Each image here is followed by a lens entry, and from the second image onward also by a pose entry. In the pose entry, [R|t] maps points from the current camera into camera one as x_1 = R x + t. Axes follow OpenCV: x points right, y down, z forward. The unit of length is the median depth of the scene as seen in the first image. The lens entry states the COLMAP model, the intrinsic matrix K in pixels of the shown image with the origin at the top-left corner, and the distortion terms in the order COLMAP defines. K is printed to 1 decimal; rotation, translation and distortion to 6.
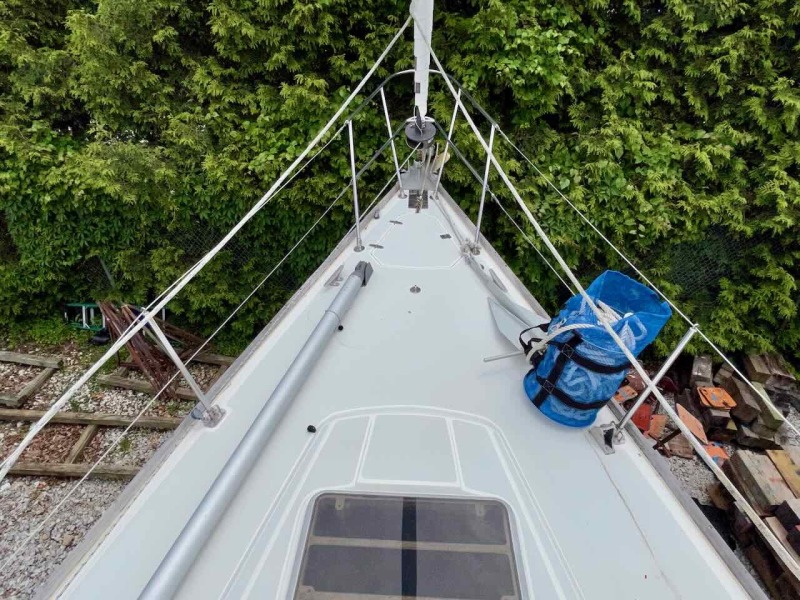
lens RADIAL K [[456.1, 0, 400.0], [0, 456.1, 300.0], [0, 0, 1]] dist [-0.002585, 0.000363]
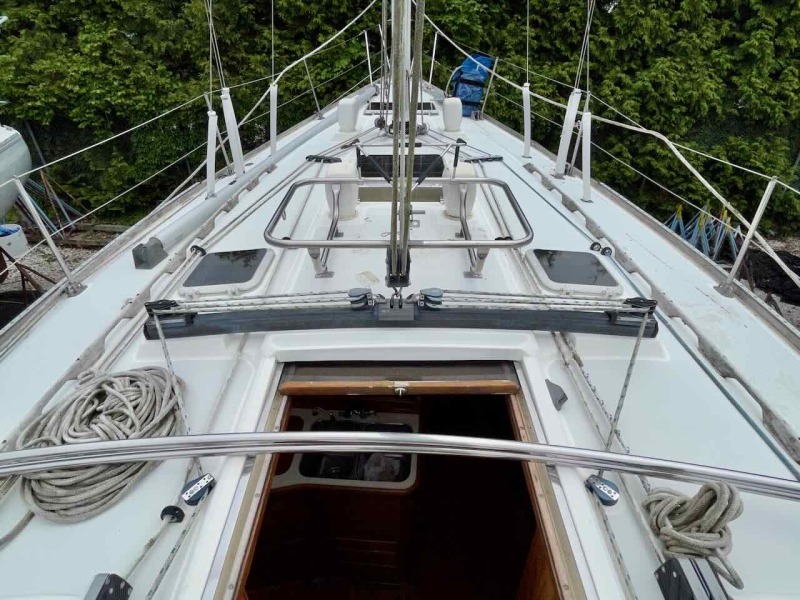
lens RADIAL K [[456.1, 0, 400.0], [0, 456.1, 300.0], [0, 0, 1]] dist [-0.002585, 0.000363]
pose [[0.999005, -0.025540, 0.036552, -0.042400], [0.028127, 0.997001, -0.072103, 0.641879], [-0.034601, 0.073059, 0.996727, -0.633808]]
